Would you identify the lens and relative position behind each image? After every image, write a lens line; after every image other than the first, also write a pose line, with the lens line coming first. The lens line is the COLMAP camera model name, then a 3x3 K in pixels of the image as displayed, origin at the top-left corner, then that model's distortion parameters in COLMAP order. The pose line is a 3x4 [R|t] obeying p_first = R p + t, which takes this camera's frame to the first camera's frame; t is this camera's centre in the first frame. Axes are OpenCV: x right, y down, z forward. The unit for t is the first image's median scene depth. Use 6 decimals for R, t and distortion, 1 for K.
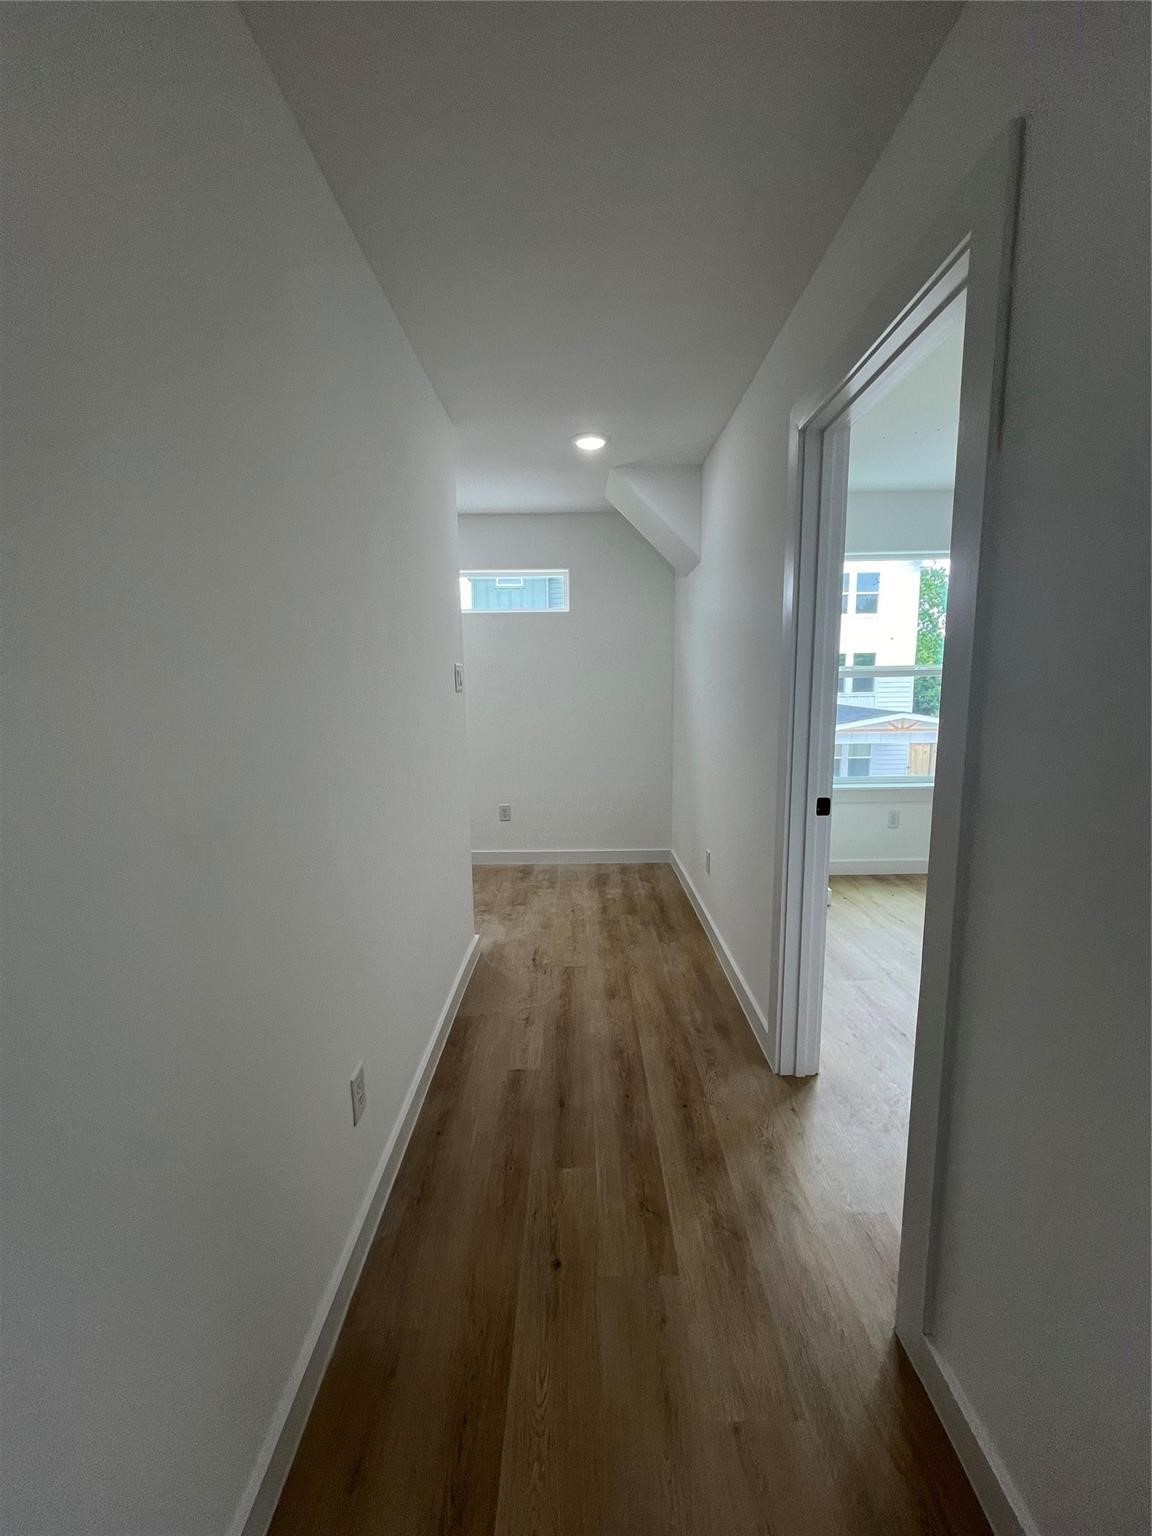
lens RADIAL K [[626.3, 0, 575.6], [0, 626.3, 764.3], [0, 0, 1]] dist [-0.006587, -0.000314]
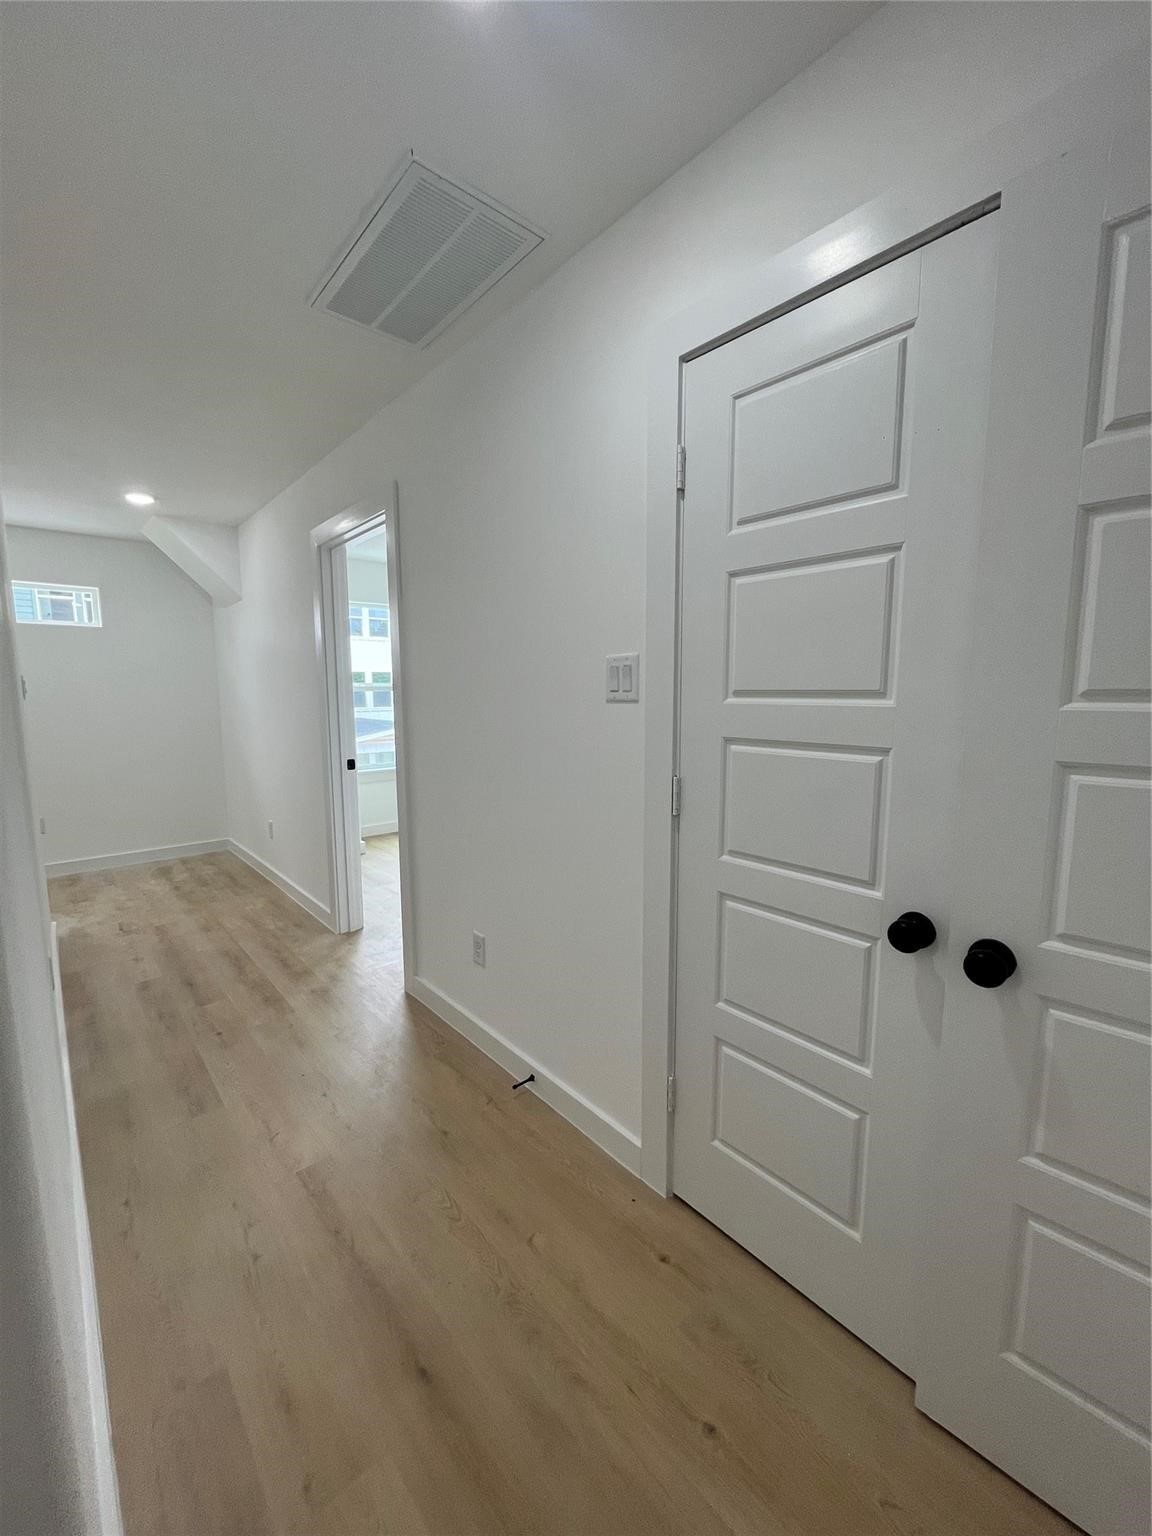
lens RADIAL K [[626.3, 0, 581.4], [0, 626.3, 770.8], [0, 0, 1]] dist [-0.006587, -0.000314]
pose [[0.746731, -0.076561, 0.660705, -0.174202], [0.086517, 0.996094, 0.017644, 0.072356], [-0.659475, 0.043987, 0.750438, -0.458671]]
